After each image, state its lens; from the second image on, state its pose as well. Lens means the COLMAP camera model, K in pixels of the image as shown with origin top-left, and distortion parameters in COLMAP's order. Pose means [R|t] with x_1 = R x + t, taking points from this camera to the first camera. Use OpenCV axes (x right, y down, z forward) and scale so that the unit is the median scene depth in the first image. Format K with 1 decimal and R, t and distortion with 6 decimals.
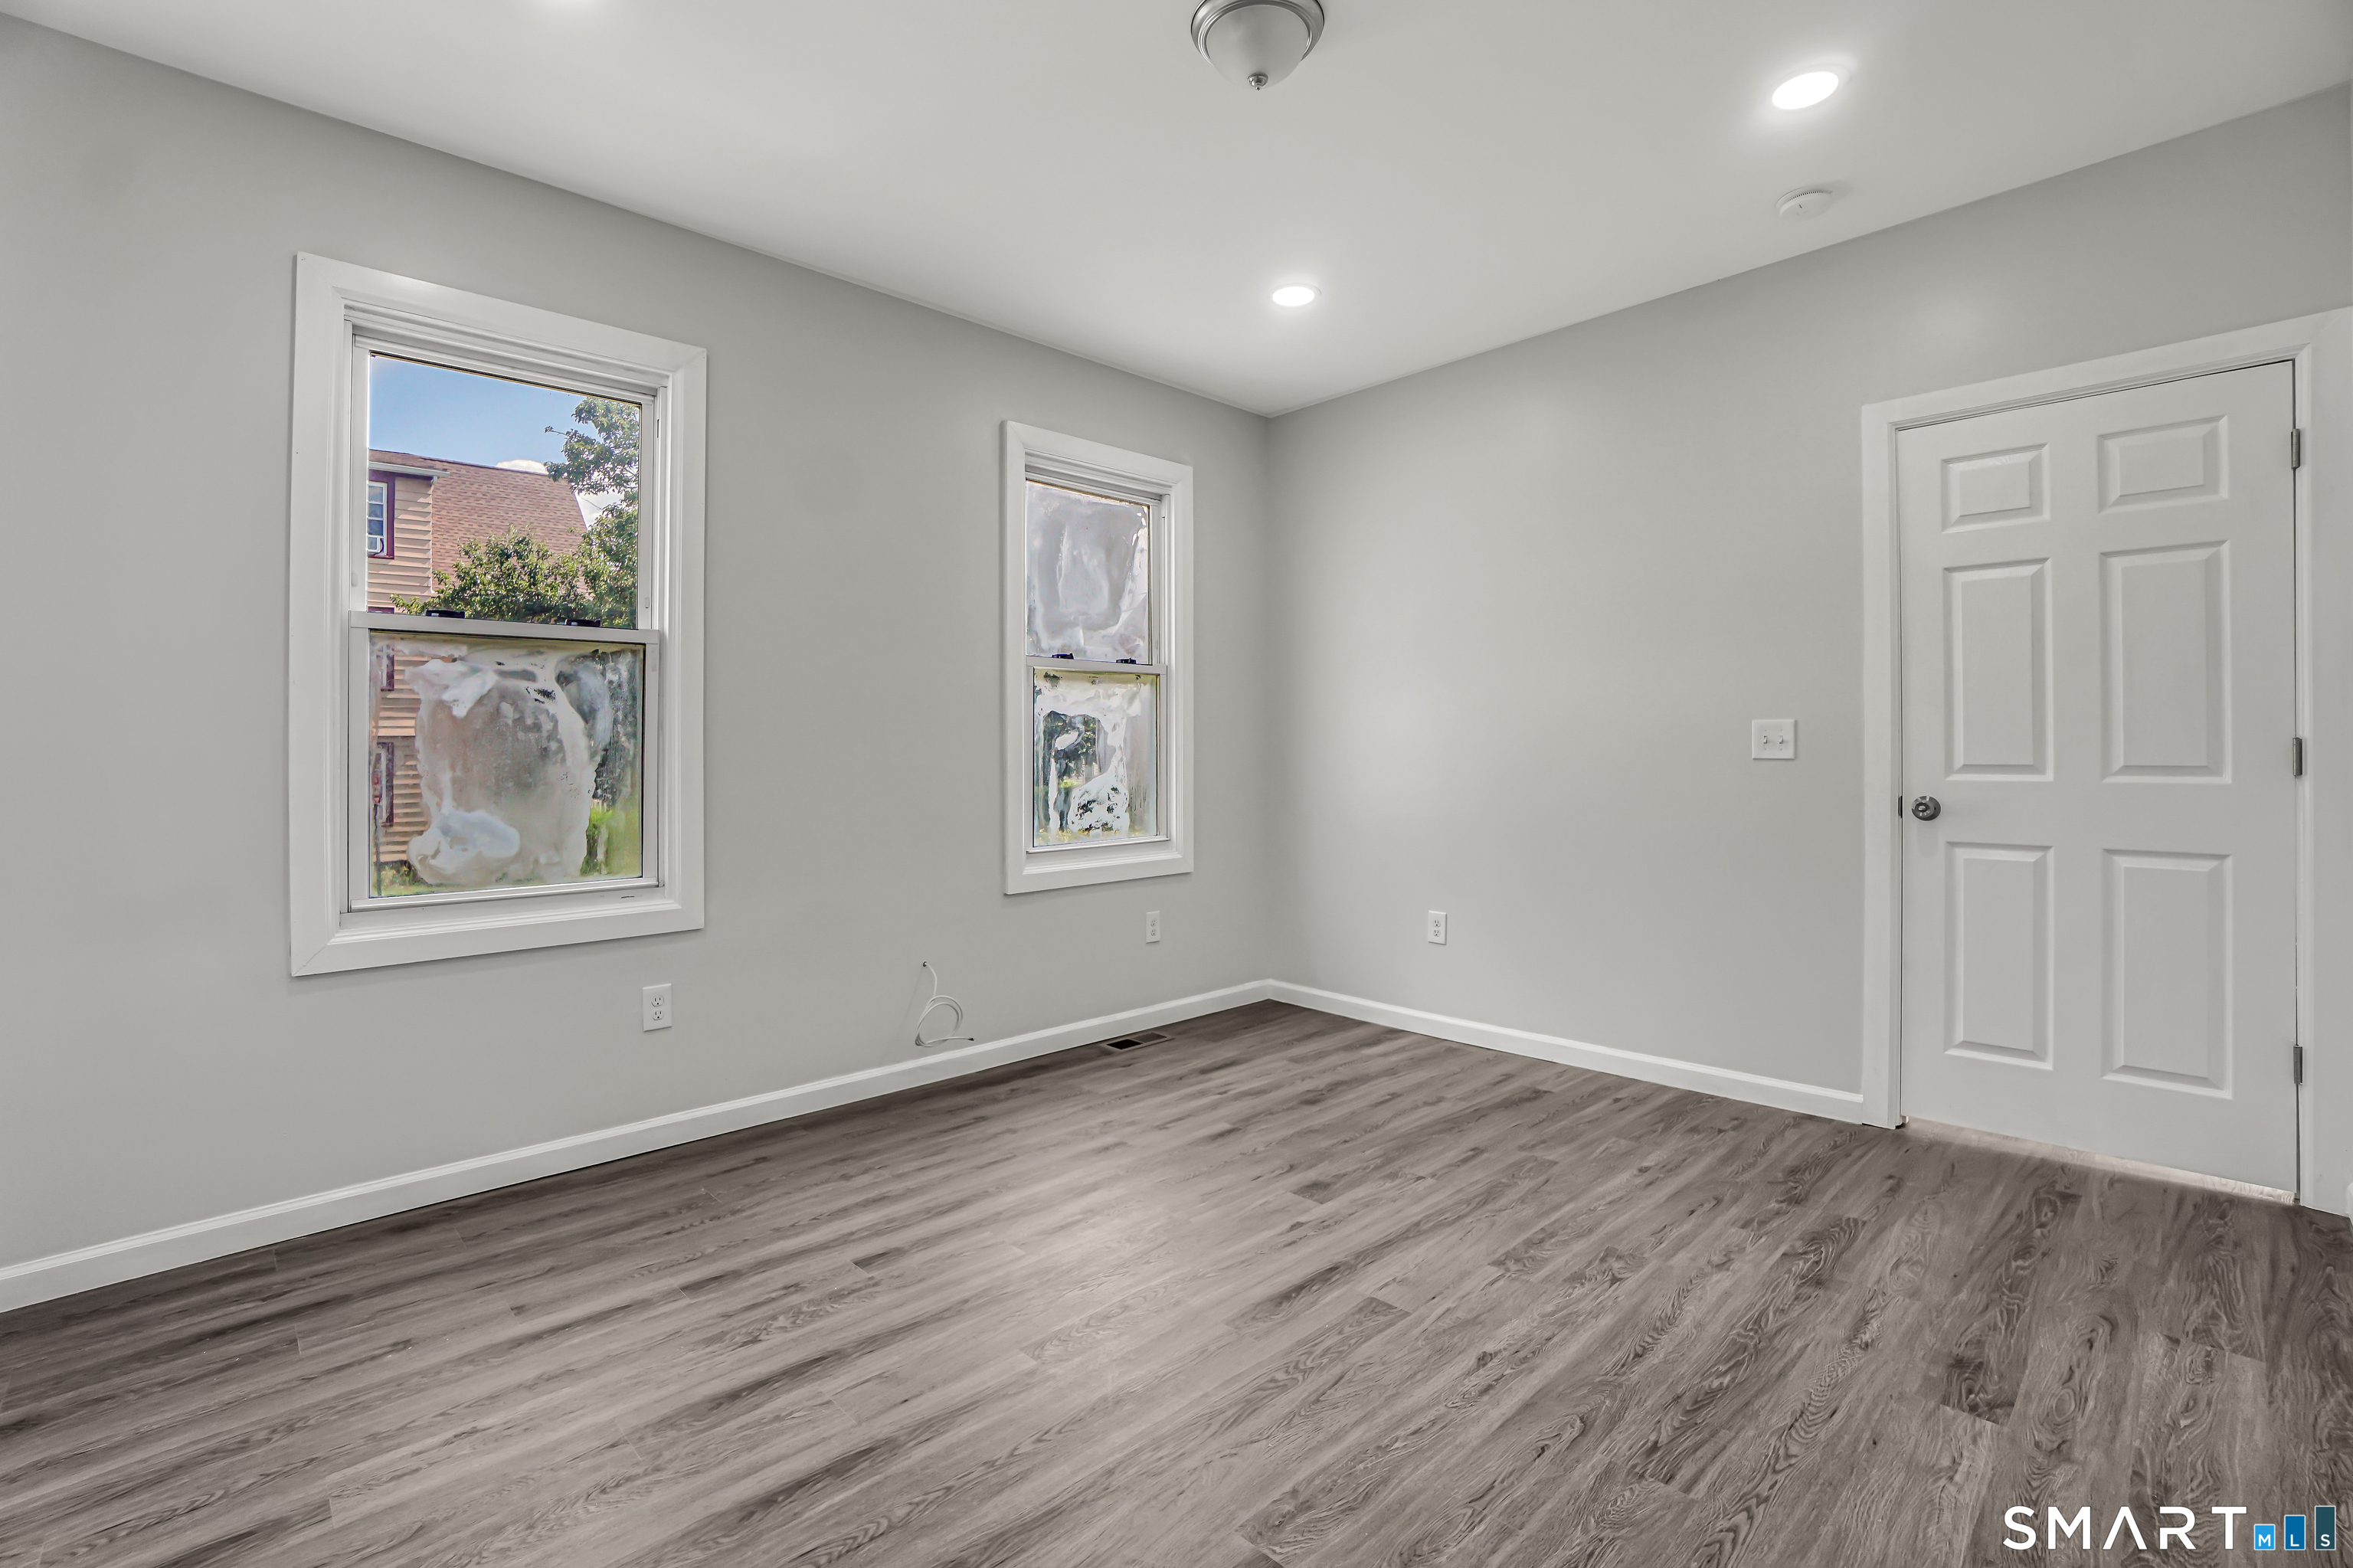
lens RADIAL K [[1061.9, 0, 1164.7], [0, 1061.9, 753.9], [0, 0, 1]] dist [-0.064583, 0.023242]
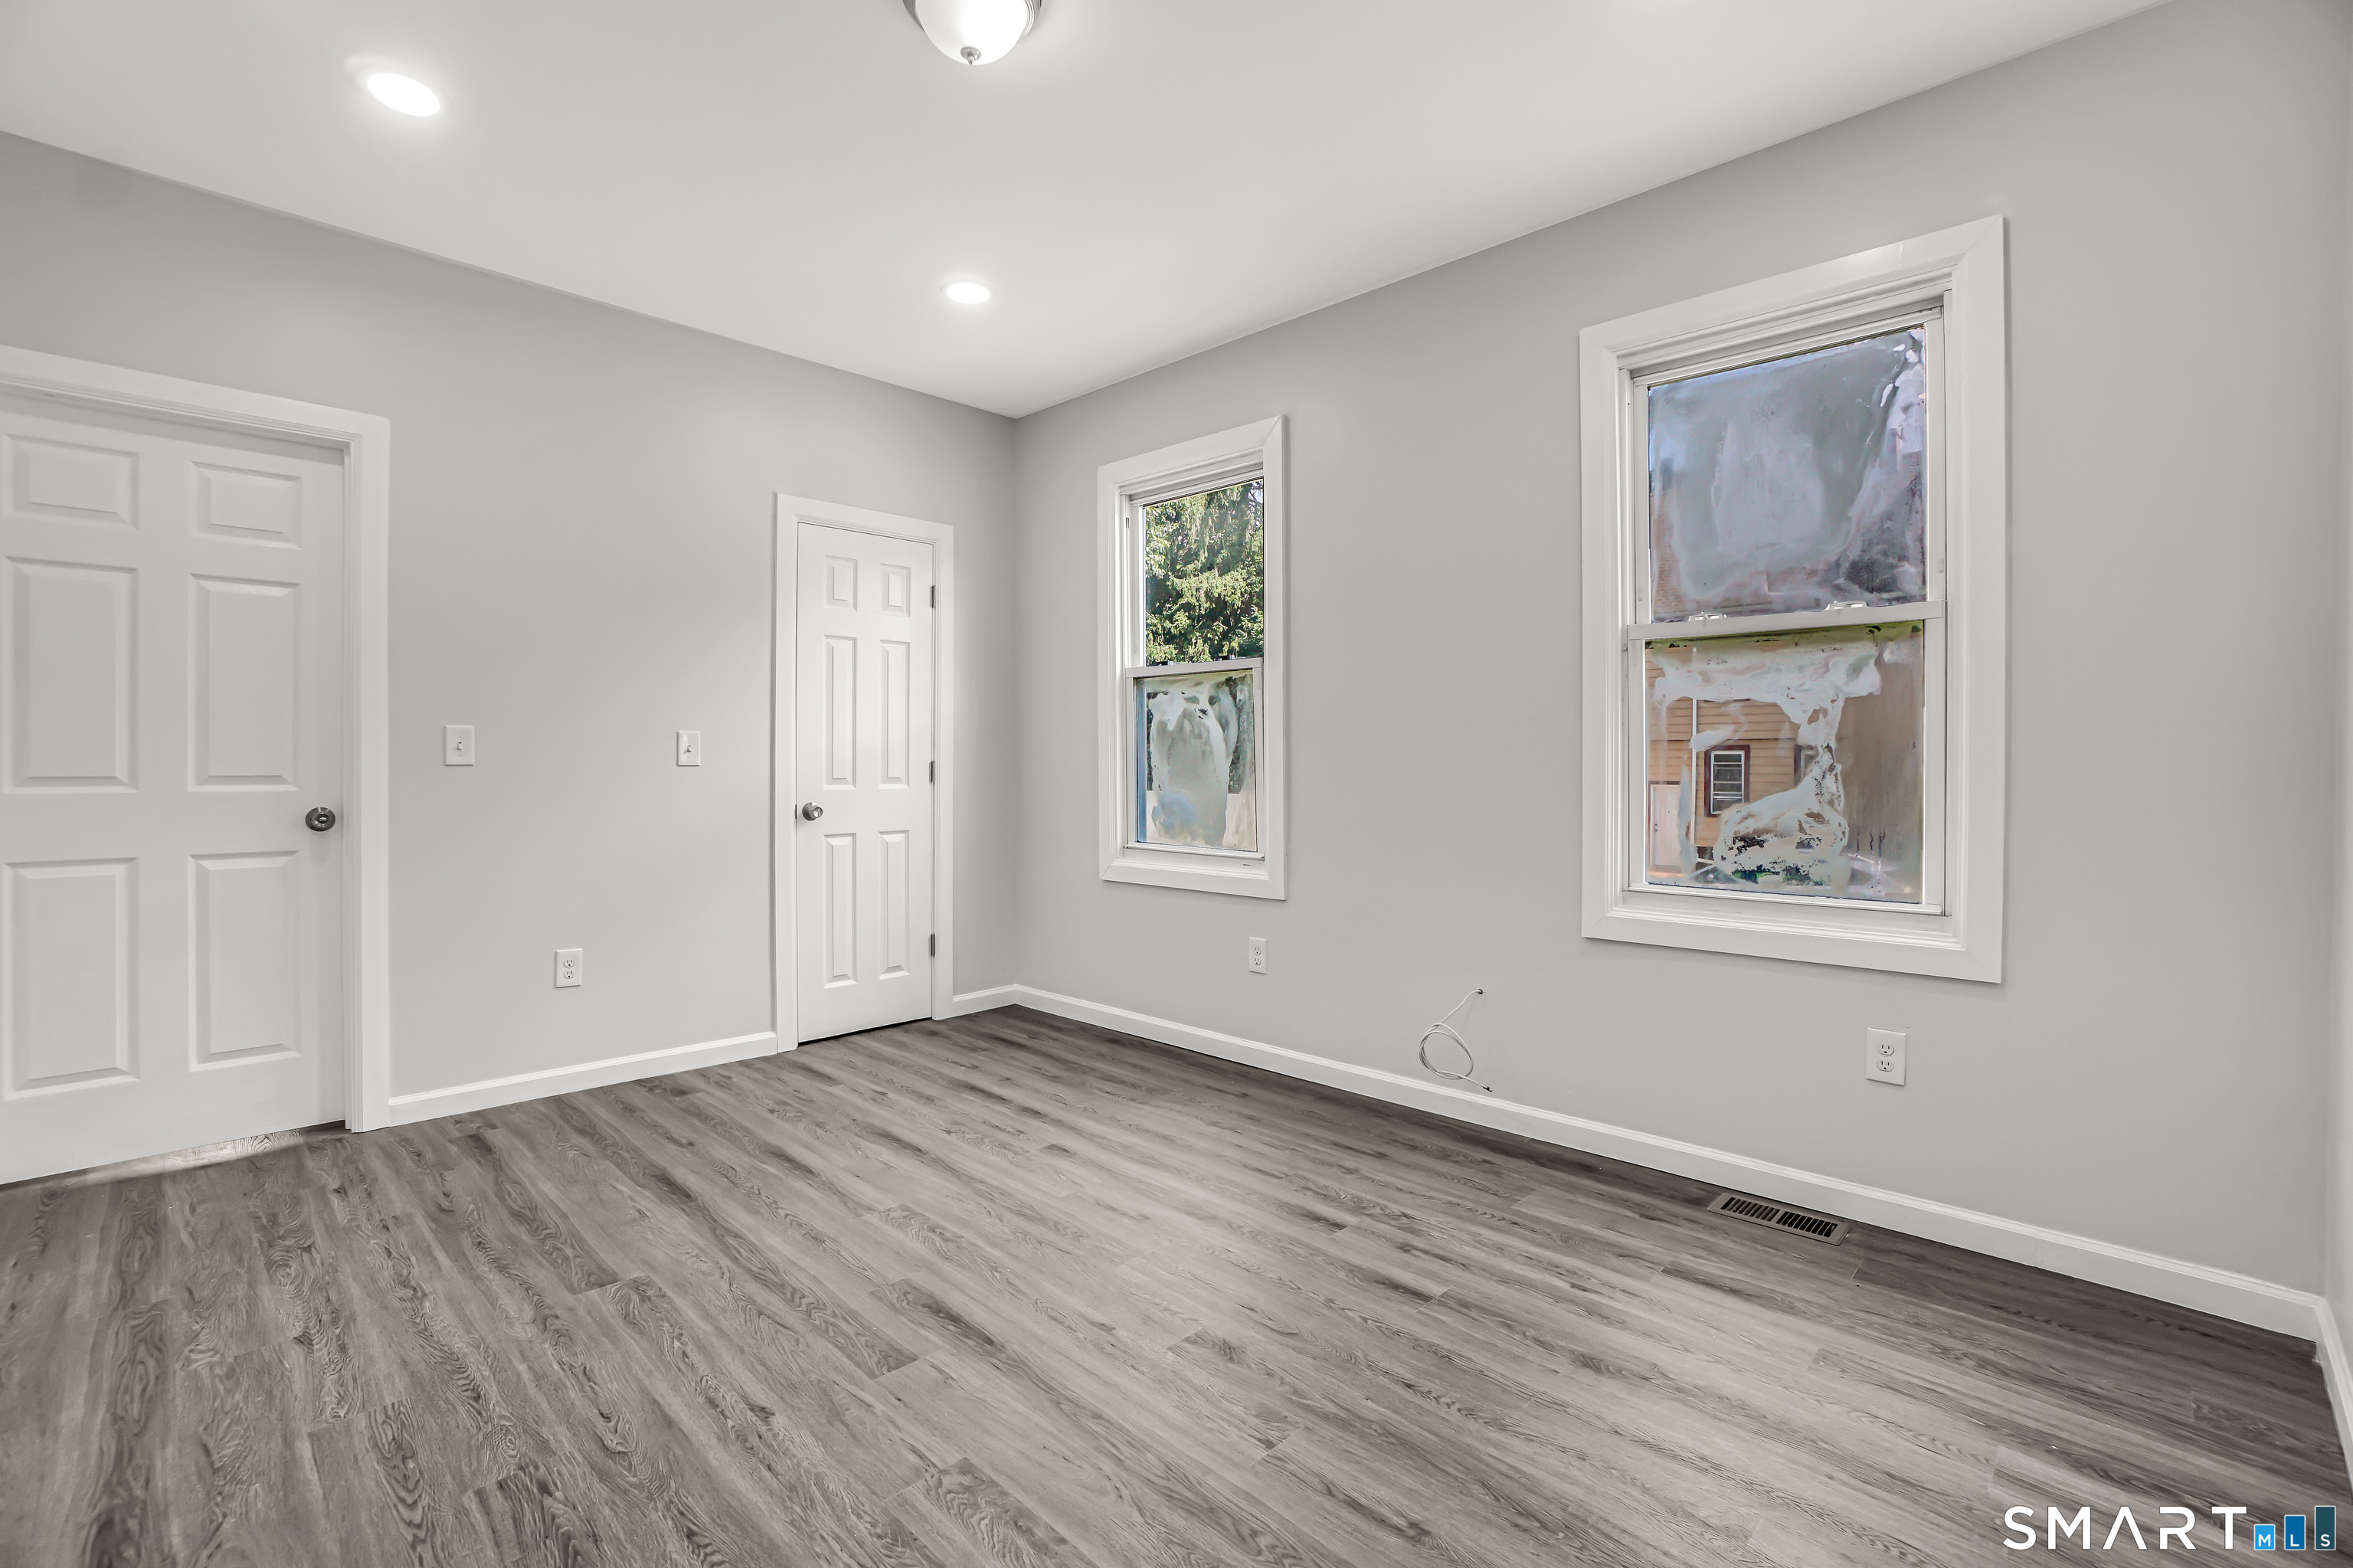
lens RADIAL K [[1061.9, 0, 1164.7], [0, 1061.9, 753.9], [0, 0, 1]] dist [-0.064583, 0.023242]
pose [[0.023822, 0.003084, -0.999711, 0.906574], [-0.002955, 0.999991, 0.003014, -0.004914], [0.999712, 0.002882, 0.023831, 0.981020]]
